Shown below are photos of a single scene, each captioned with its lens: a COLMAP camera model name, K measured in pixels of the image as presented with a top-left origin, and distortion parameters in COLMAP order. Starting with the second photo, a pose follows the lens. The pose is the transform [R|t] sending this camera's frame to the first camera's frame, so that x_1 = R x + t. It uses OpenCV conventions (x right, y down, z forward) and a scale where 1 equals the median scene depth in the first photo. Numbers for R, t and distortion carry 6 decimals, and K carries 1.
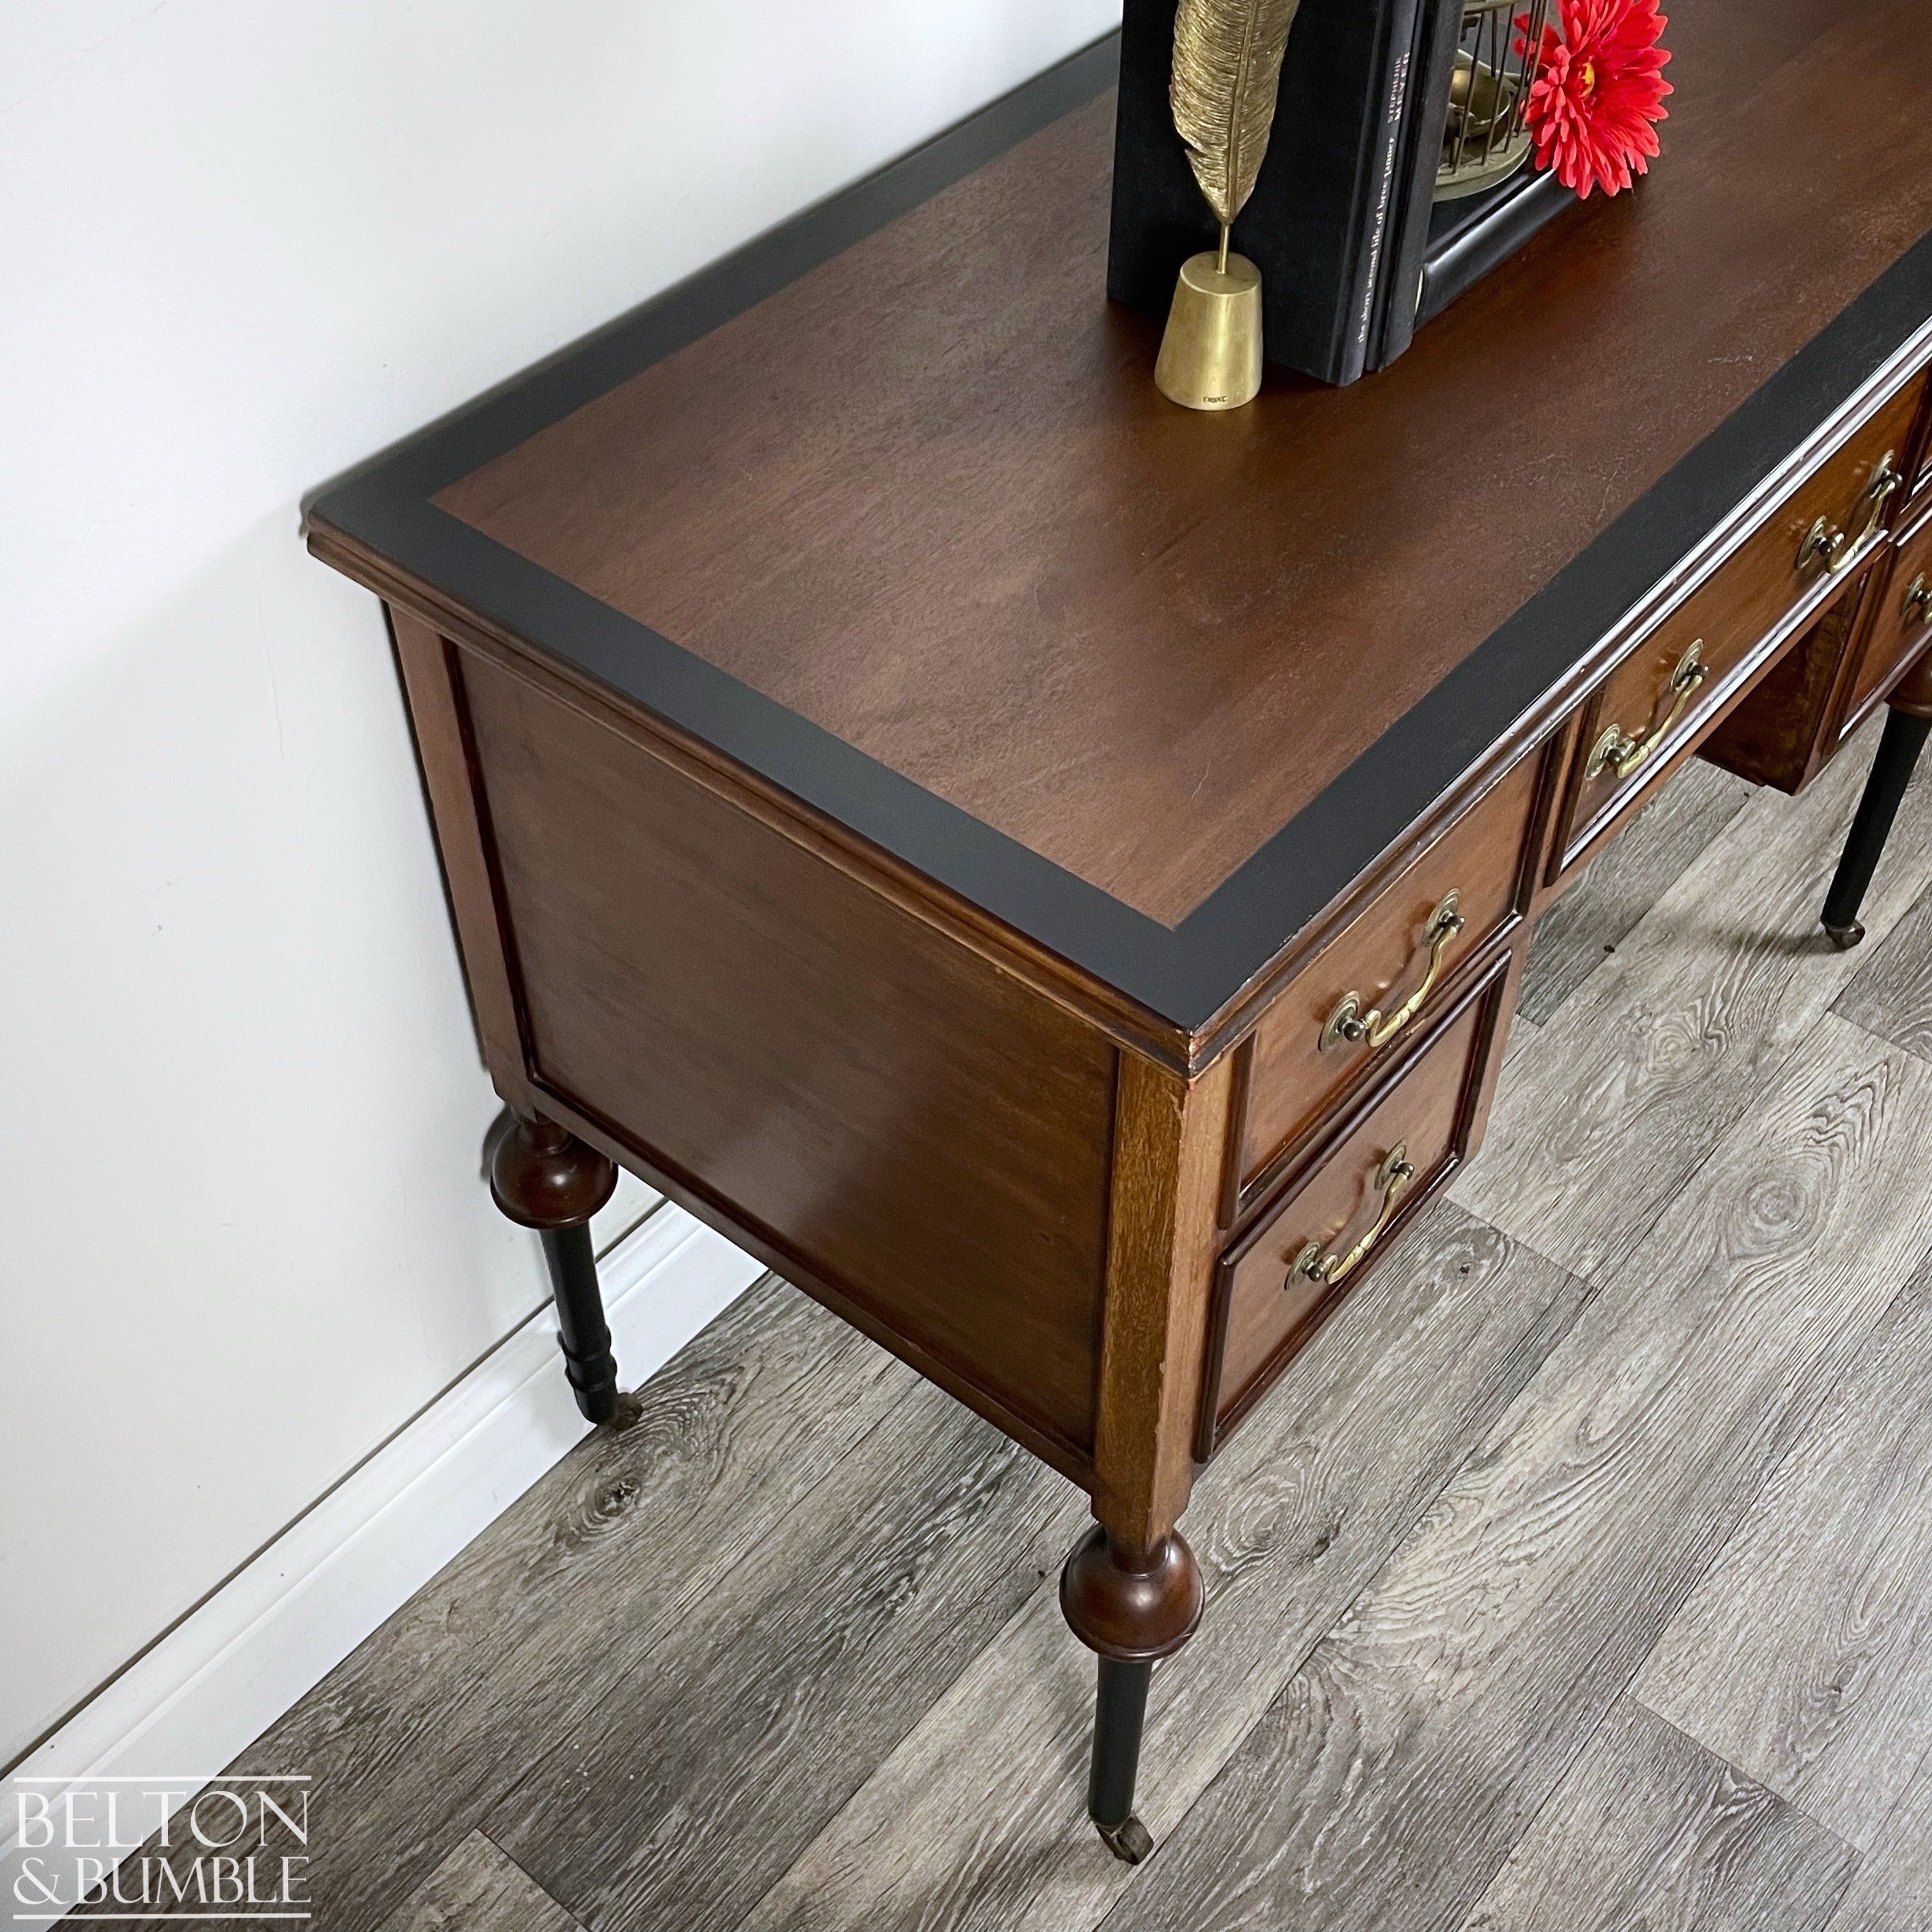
lens RADIAL K [[2420.4, 0, 975.1], [0, 2420.4, 964.6], [0, 0, 1]] dist [0.126951, -0.249583]
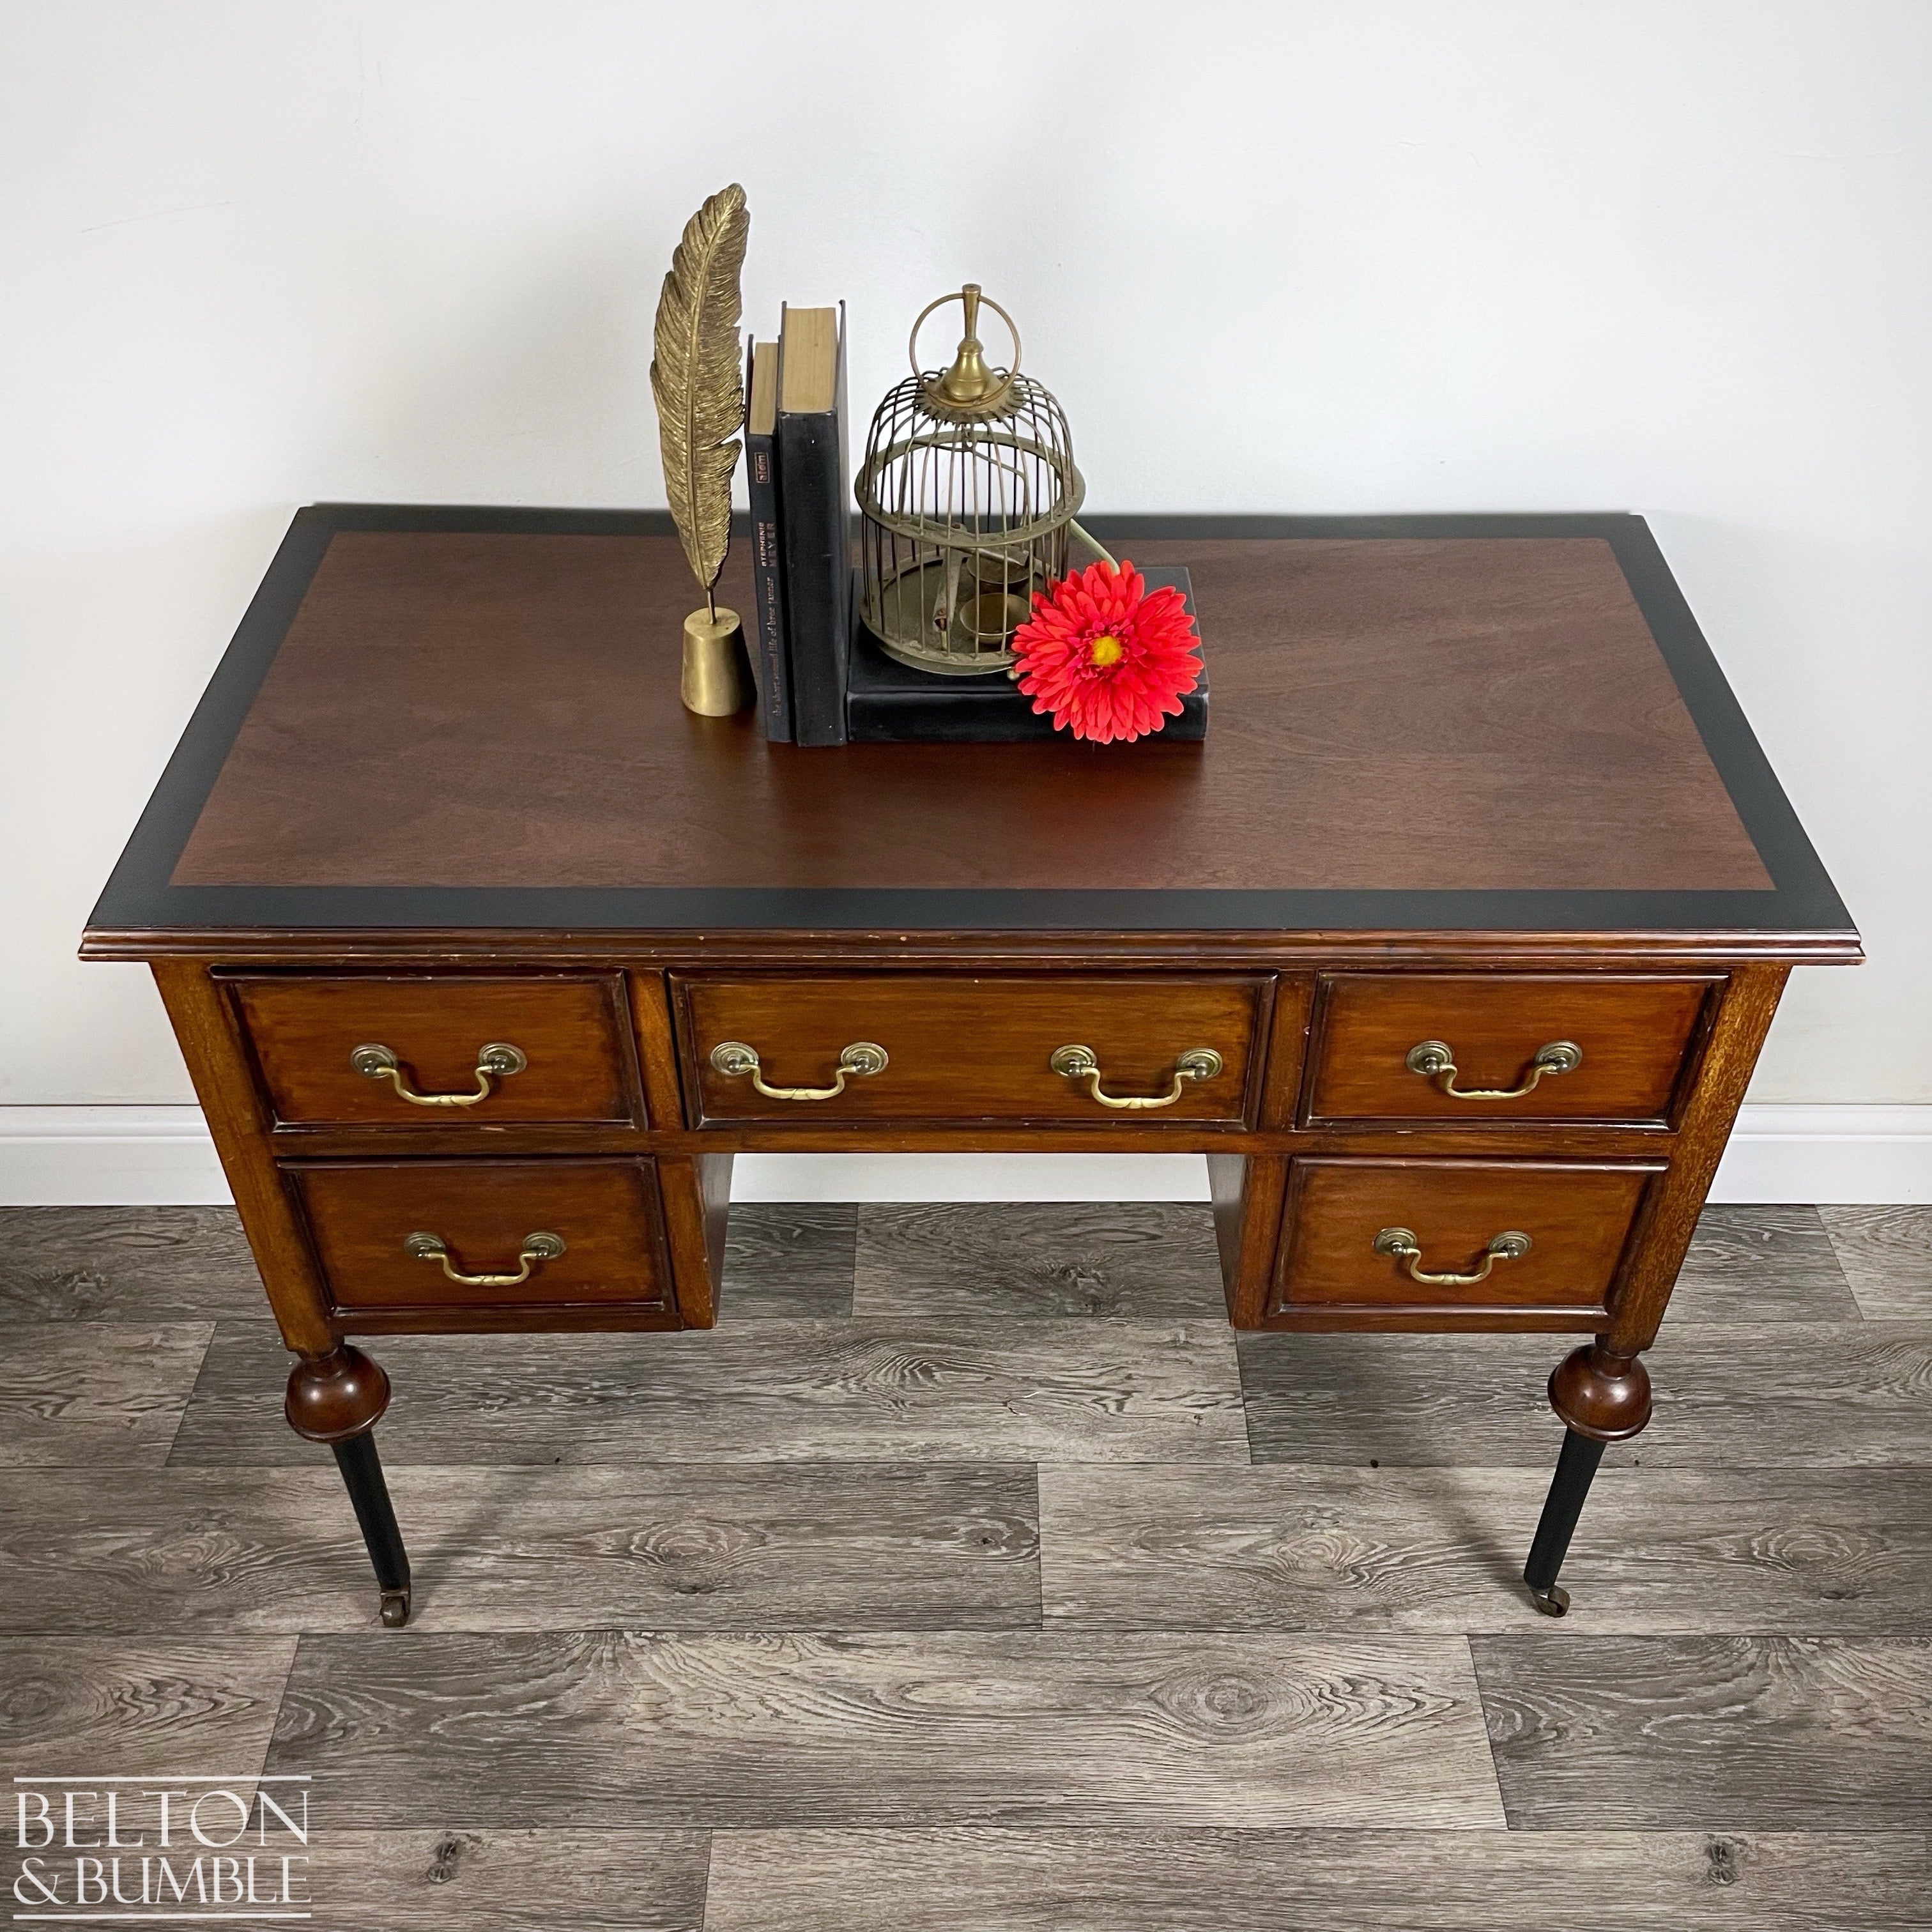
lens RADIAL K [[1958.6, 0, 976.9], [0, 1958.6, 941.1], [0, 0, 1]] dist [0.103284, -0.156350]
pose [[0.640188, 0.504600, -0.579257, 0.646348], [-0.561558, 0.821924, 0.095364, -0.220712], [0.524226, 0.264235, 0.809548, 0.132385]]
